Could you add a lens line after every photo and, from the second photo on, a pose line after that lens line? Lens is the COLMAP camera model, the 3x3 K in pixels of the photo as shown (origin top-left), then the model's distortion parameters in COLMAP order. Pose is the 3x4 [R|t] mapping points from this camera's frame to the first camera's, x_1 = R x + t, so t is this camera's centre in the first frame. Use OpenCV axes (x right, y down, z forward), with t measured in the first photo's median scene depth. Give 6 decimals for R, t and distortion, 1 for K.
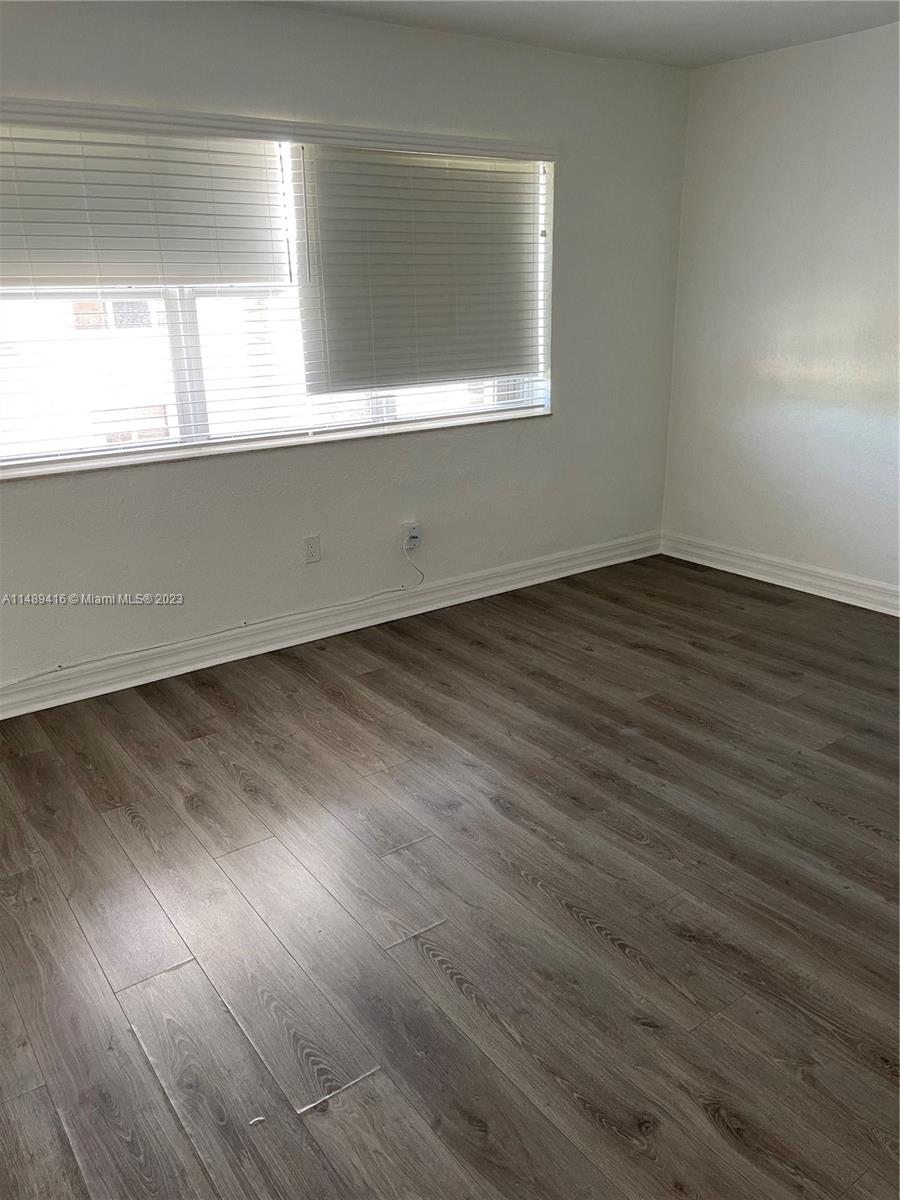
lens RADIAL K [[917.4, 0, 448.6], [0, 917.4, 591.9], [0, 0, 1]] dist [0.078839, -0.111044]
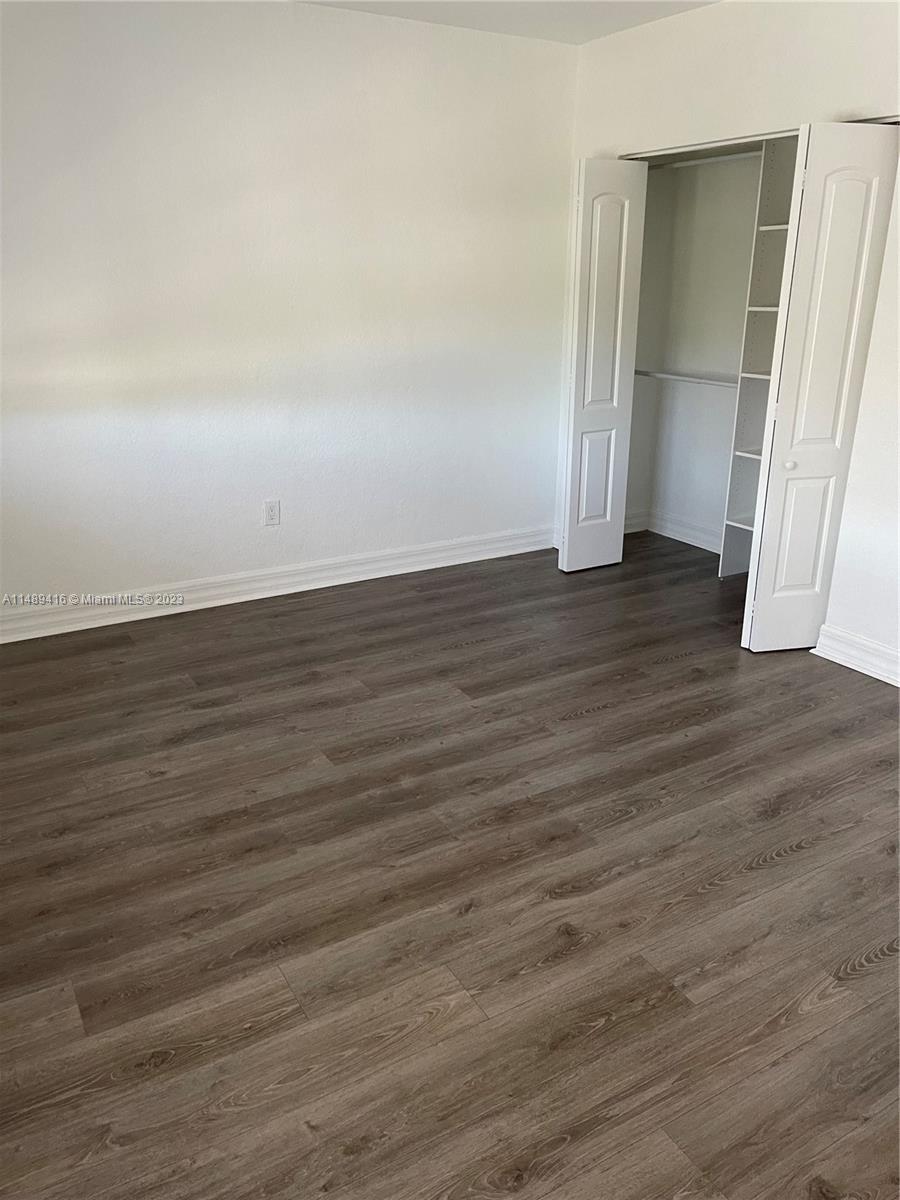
lens RADIAL K [[917.4, 0, 454.7], [0, 917.4, 595.7], [0, 0, 1]] dist [0.078839, -0.111044]
pose [[0.077120, -0.307722, 0.948346, -0.499673], [0.299770, 0.914324, 0.272305, -0.203683], [-0.950889, 0.263285, 0.162758, 0.681348]]
